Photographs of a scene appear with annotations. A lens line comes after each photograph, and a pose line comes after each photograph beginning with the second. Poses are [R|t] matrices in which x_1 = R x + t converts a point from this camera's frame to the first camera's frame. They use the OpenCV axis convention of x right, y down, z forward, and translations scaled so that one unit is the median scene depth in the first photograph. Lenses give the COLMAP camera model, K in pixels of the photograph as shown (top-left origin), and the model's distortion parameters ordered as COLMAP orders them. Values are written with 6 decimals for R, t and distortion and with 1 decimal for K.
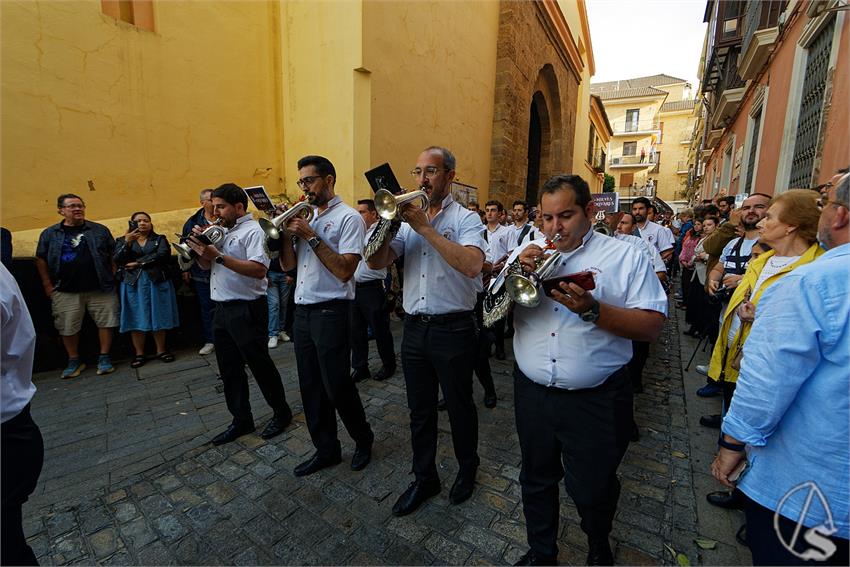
lens RADIAL K [[369.4, 0, 429.3], [0, 369.4, 290.4], [0, 0, 1]] dist [0.003067, -0.002106]
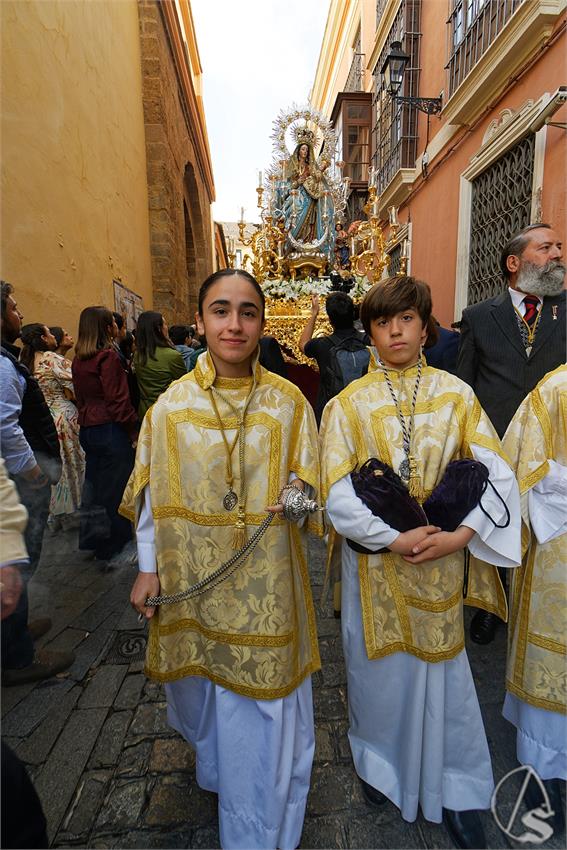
lens RADIAL K [[369.4, 0, 285.4], [0, 369.4, 422.6], [0, 0, 1]] dist [0.003067, -0.002106]
pose [[0.801751, -0.121206, 0.585240, -0.076118], [0.126794, 0.991425, 0.031626, -0.023616], [-0.584054, 0.048849, 0.810243, 0.229715]]
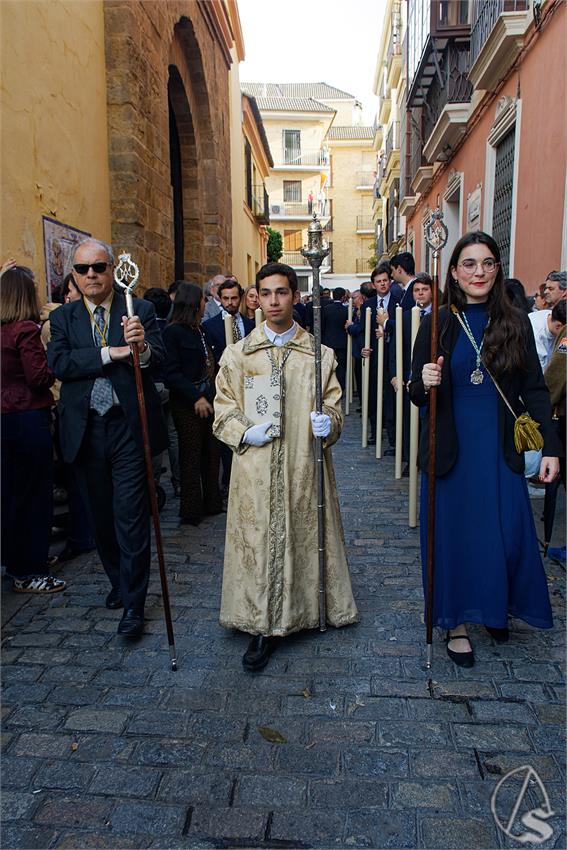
lens RADIAL K [[633.6, 0, 280.2], [0, 633.6, 436.5], [0, 0, 1]] dist [-0.013965, 0.013794]
pose [[0.888169, -0.105068, 0.447343, -0.043721], [0.098595, 0.994409, 0.037804, -0.012248], [-0.448814, 0.010529, 0.893563, 0.107557]]
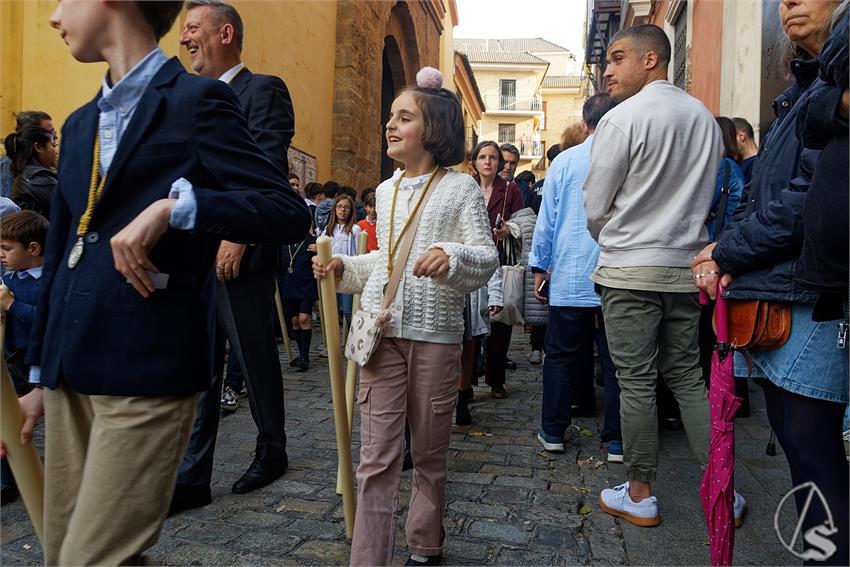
lens RADIAL K [[633.6, 0, 423.5], [0, 633.6, 293.7], [0, 0, 1]] dist [-0.013965, 0.013794]
pose [[0.938729, -0.012166, 0.344441, -0.074250], [0.047028, 0.994551, -0.093041, 0.075383], [-0.341432, 0.103539, 0.934186, -0.111899]]
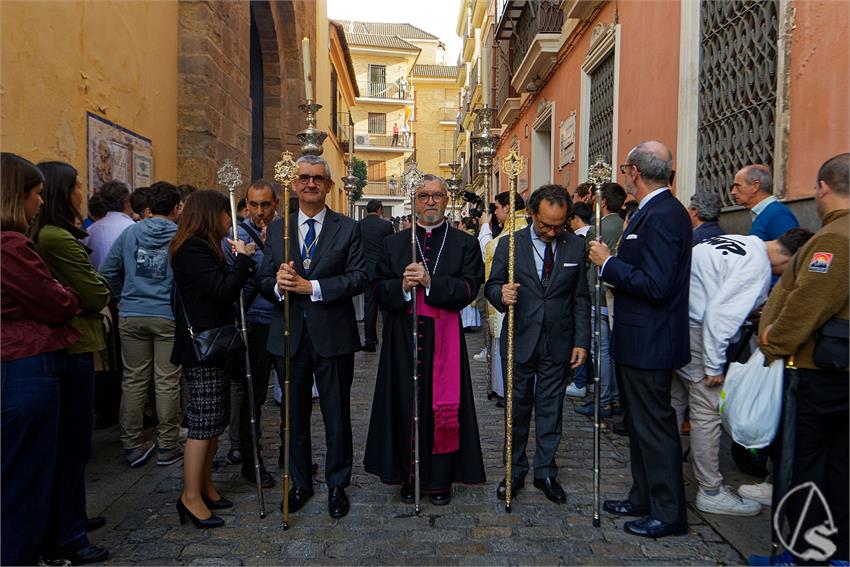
lens RADIAL K [[633.6, 0, 424.7], [0, 633.6, 290.7], [0, 0, 1]] dist [-0.013965, 0.013794]
pose [[0.838933, -0.039052, 0.542832, -0.008126], [0.091673, 0.993310, -0.070218, -0.018649], [-0.536459, 0.108671, 0.836901, 0.191453]]
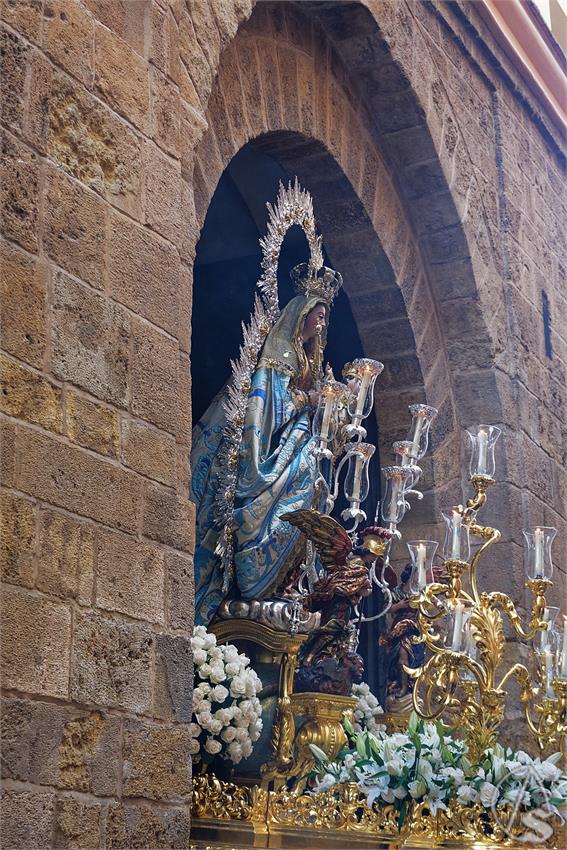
lens RADIAL K [[1582.0, 0, 283.5], [0, 1582.0, 425.1], [0, 0, 1]] dist [0.014538, 0.000000]
pose [[0.994675, 0.000197, 0.103064, 0.239839], [0.045395, 0.896935, -0.439825, -0.130064], [-0.092529, 0.442162, 0.892150, 0.479683]]
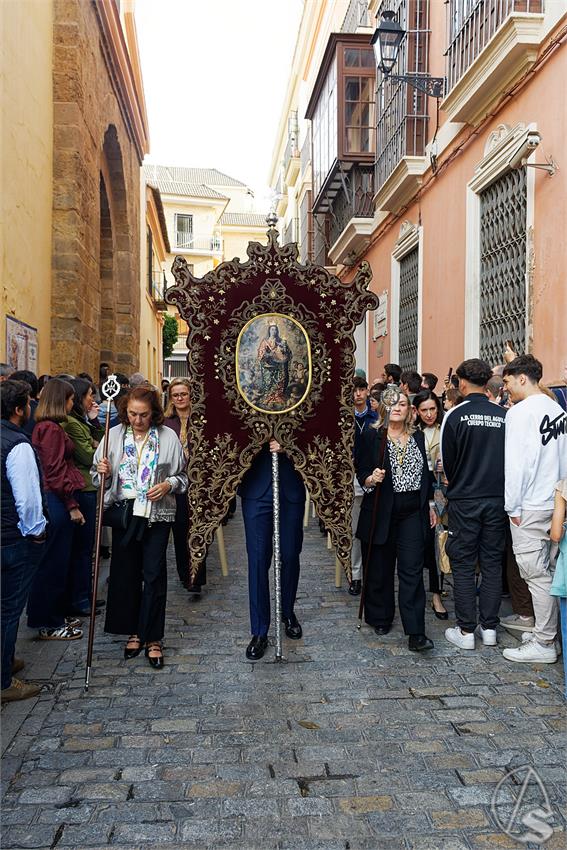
lens RADIAL K [[701.2, 0, 279.7], [0, 701.2, 436.8], [0, 0, 1]] dist [-0.006331, 0.027341]
pose [[0.795825, -0.035225, 0.604501, -0.161897], [0.104866, 0.991239, -0.080295, -0.011961], [-0.596377, 0.127293, 0.792547, 0.035097]]
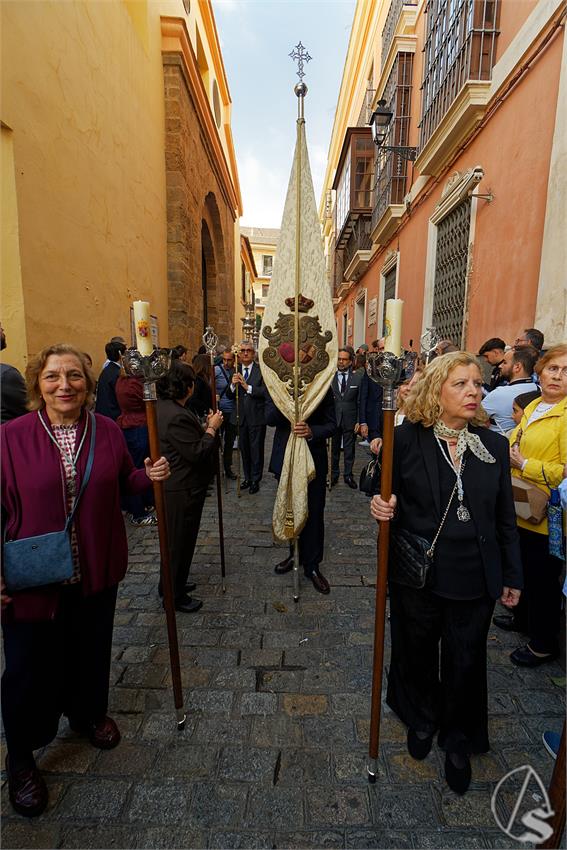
lens RADIAL K [[369.4, 0, 292.1], [0, 369.4, 423.6], [0, 0, 1]] dist [0.003067, -0.002106]
pose [[0.842738, -0.085625, 0.531470, -0.066614], [0.085429, 0.996030, 0.025008, -0.023739], [-0.531502, 0.024328, 0.846708, 0.099481]]
